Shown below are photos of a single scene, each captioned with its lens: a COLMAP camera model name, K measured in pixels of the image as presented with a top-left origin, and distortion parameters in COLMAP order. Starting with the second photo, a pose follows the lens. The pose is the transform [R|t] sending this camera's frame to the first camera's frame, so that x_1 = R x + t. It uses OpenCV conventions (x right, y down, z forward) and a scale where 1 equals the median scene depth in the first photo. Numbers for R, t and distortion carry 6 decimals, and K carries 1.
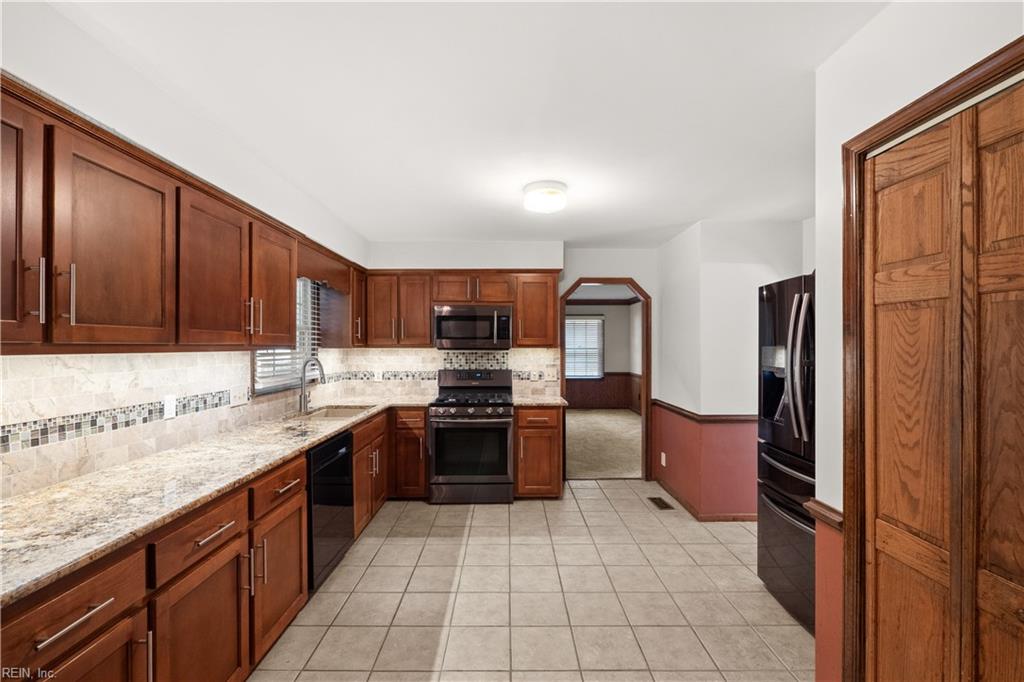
lens RADIAL K [[437.0, 0, 498.4], [0, 437.0, 352.3], [0, 0, 1]] dist [-0.009160, 0.001311]
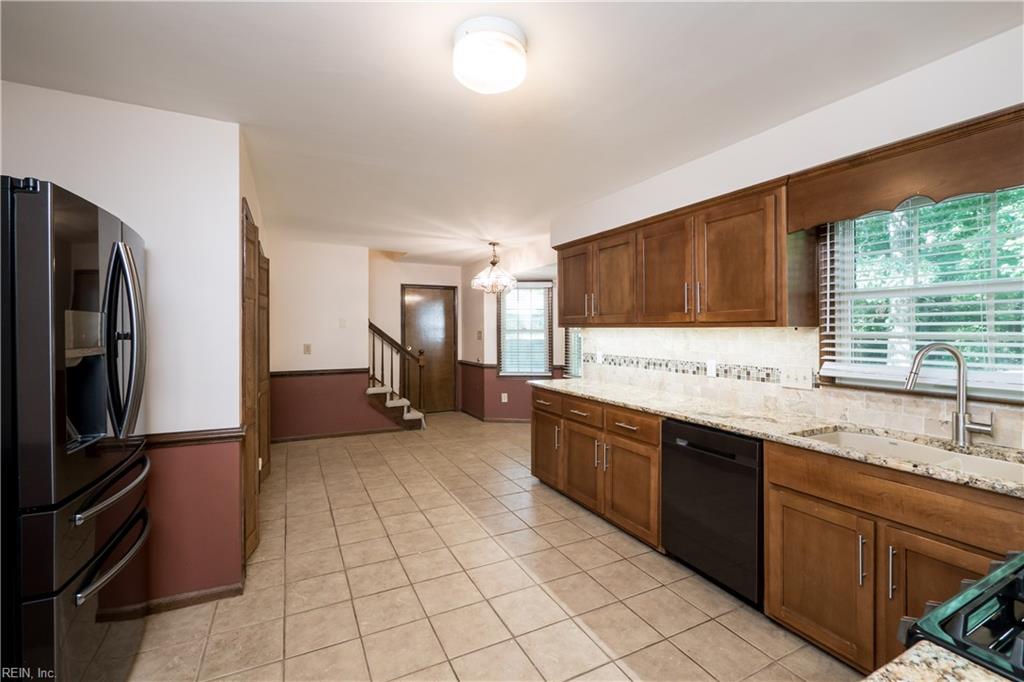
lens RADIAL K [[437.0, 0, 510.1], [0, 437.0, 340.8], [0, 0, 1]] dist [-0.009160, 0.001311]
pose [[-0.882712, 0.008734, -0.469833, 0.491950], [-0.010631, 0.999200, 0.038548, -0.008490], [0.469794, 0.039022, -0.881913, 2.094934]]
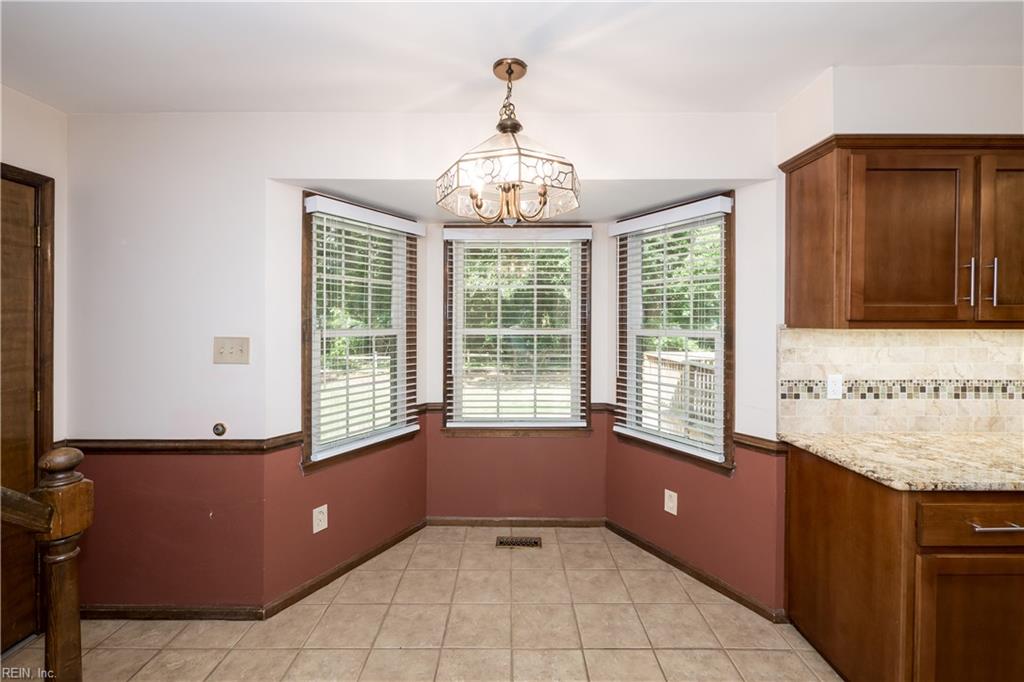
lens RADIAL K [[437.0, 0, 519.2], [0, 437.0, 322.5], [0, 0, 1]] dist [-0.009160, 0.001311]
pose [[0.009871, 0.001782, -0.999950, 0.182106], [-0.014237, 0.999897, 0.001642, 0.001145], [0.999850, 0.014220, 0.009896, -0.270354]]
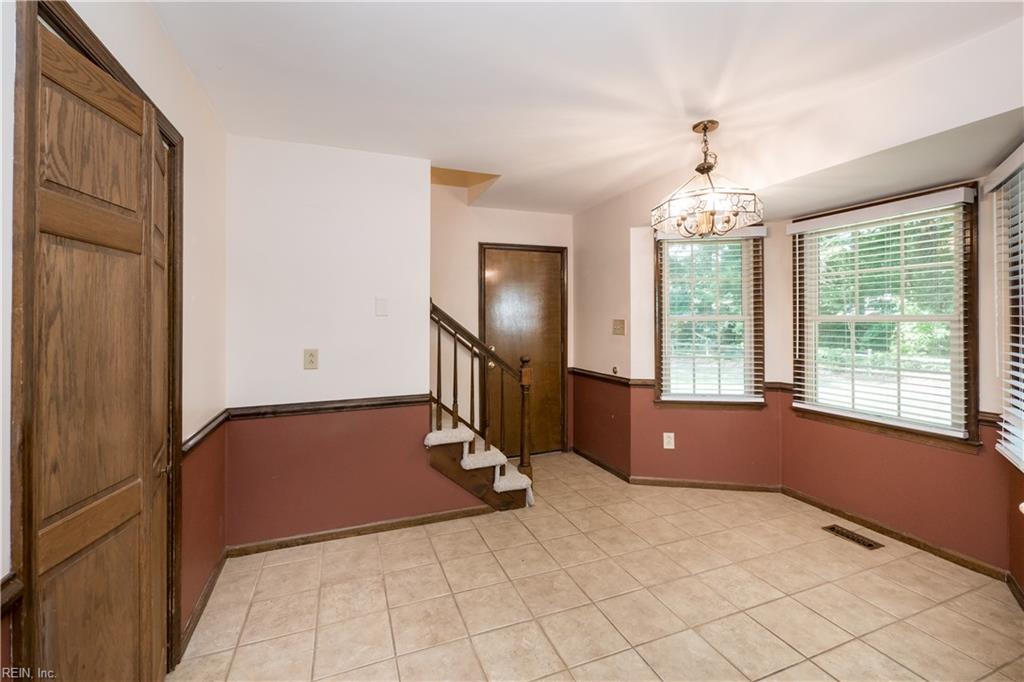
lens RADIAL K [[437.0, 0, 508.4], [0, 437.0, 313.6], [0, 0, 1]] dist [-0.009160, 0.001311]
pose [[-0.928034, 0.000100, -0.372496, 0.272238], [-0.001449, 0.999991, 0.003880, 0.015791], [0.372494, 0.004140, -0.928026, 0.616503]]
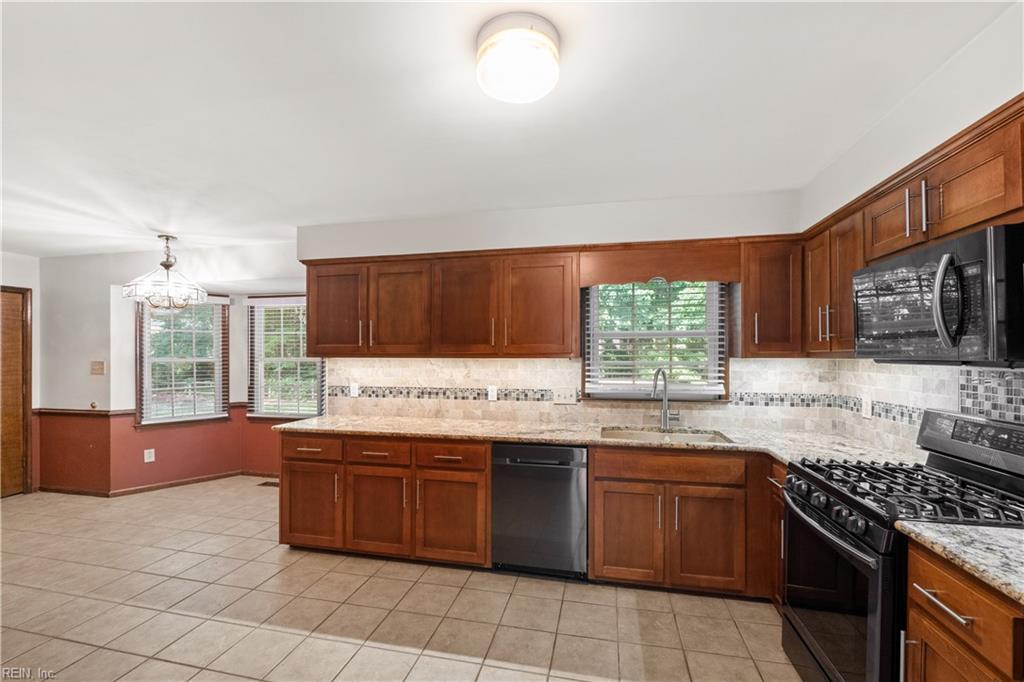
lens RADIAL K [[437.0, 0, 514.5], [0, 437.0, 356.5], [0, 0, 1]] dist [-0.009160, 0.001311]
pose [[-0.198180, 0.004446, -0.980155, 0.845117], [-0.014737, 0.999863, 0.007515, -0.022223], [0.980055, 0.015934, -0.198088, 1.521814]]
